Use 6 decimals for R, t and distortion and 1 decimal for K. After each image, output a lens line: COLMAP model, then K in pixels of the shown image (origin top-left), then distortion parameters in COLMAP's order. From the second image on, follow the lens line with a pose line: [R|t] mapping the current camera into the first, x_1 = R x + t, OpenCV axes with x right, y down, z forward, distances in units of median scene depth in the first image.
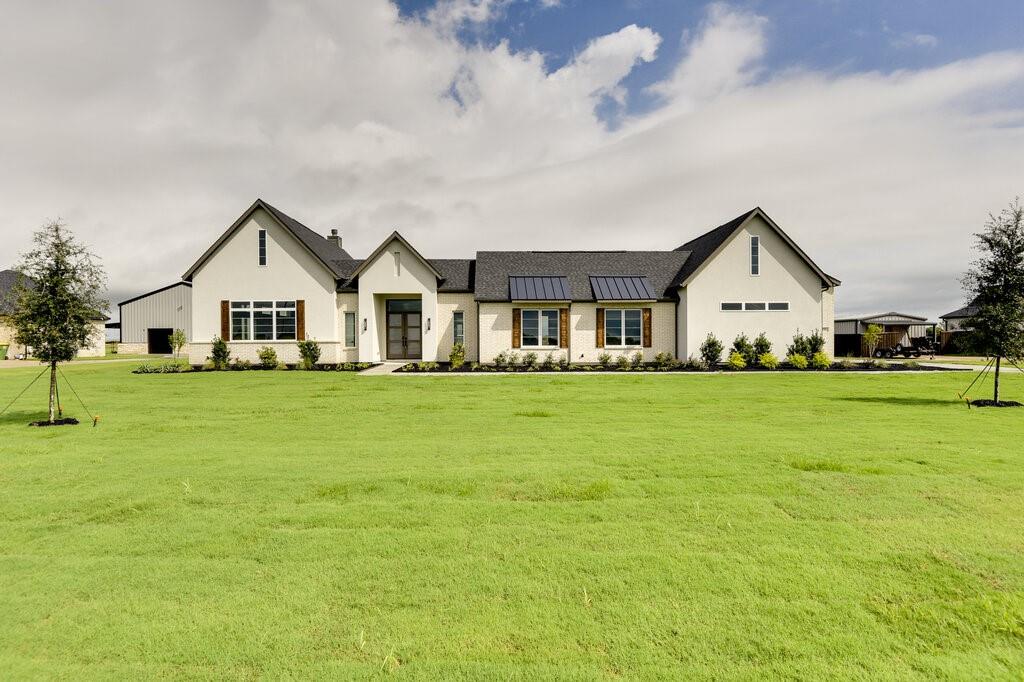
lens RADIAL K [[523.5, 0, 512.0], [0, 523.5, 341.0], [0, 0, 1]] dist [-0.001643, -0.000172]
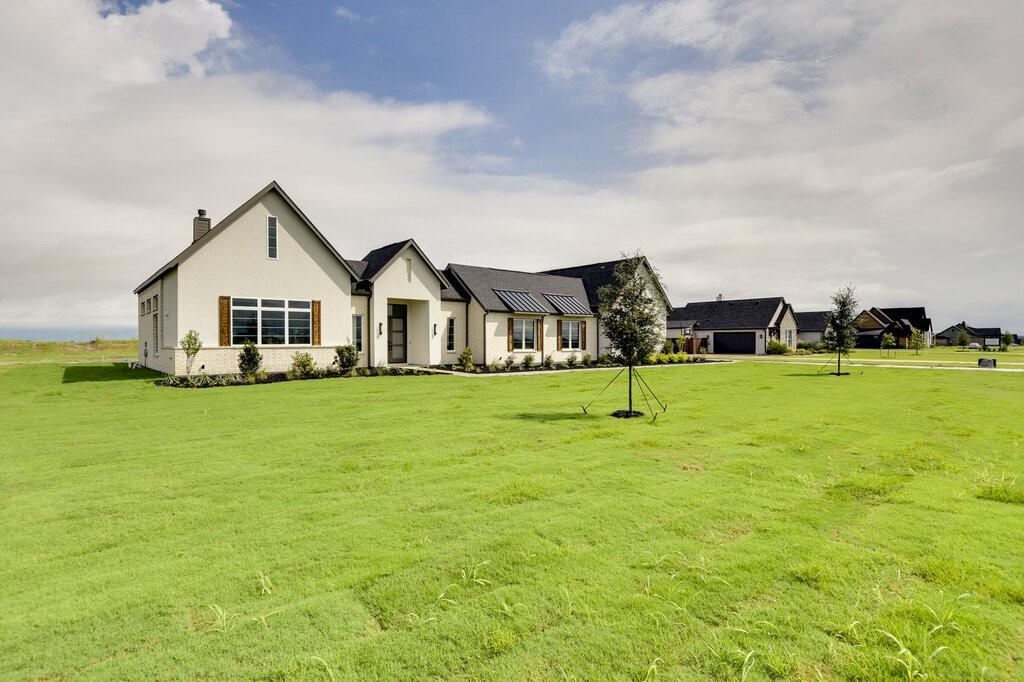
lens RADIAL K [[523.5, 0, 512.0], [0, 523.5, 341.0], [0, 0, 1]] dist [-0.001643, -0.000172]
pose [[0.772716, 0.004638, 0.634735, -0.727703], [-0.000834, 0.999980, -0.006291, -0.002406], [-0.634752, 0.004332, 0.772704, 0.082626]]
